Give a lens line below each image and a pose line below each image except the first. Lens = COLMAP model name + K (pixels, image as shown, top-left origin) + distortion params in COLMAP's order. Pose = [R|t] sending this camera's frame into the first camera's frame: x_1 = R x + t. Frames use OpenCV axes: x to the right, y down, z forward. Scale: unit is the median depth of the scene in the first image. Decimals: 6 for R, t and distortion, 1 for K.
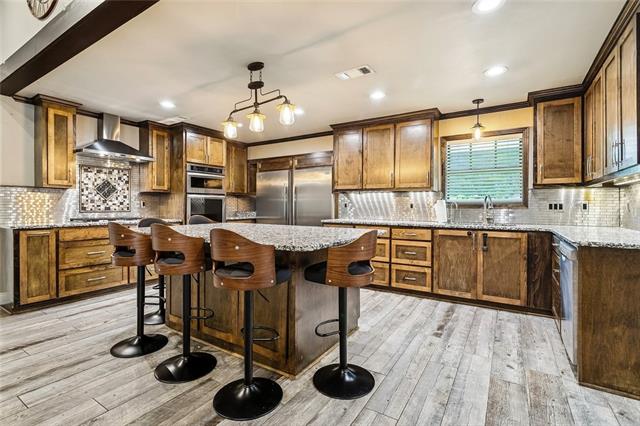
lens RADIAL K [[296.7, 0, 317.6], [0, 296.7, 208.5], [0, 0, 1]] dist [-0.000424, 0.002551]
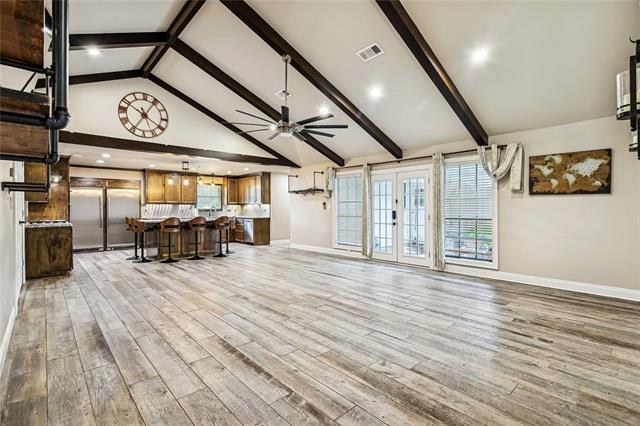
lens RADIAL K [[296.7, 0, 311.3], [0, 296.7, 208.0], [0, 0, 1]] dist [-0.000424, 0.002551]
pose [[0.283449, 0.000074, 0.958987, -2.007508], [0.015600, 0.999867, -0.004688, -0.004664], [-0.958861, 0.016289, 0.283410, -0.739238]]
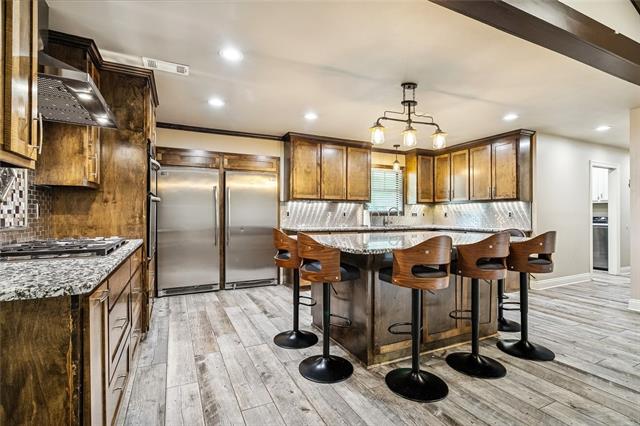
lens RADIAL K [[296.7, 0, 317.0], [0, 296.7, 213.9], [0, 0, 1]] dist [-0.000424, 0.002551]
pose [[0.541975, -0.000636, 0.840395, -1.004710], [0.006809, 0.999970, -0.003635, -0.008564], [-0.840367, 0.007692, 0.541963, 0.542676]]
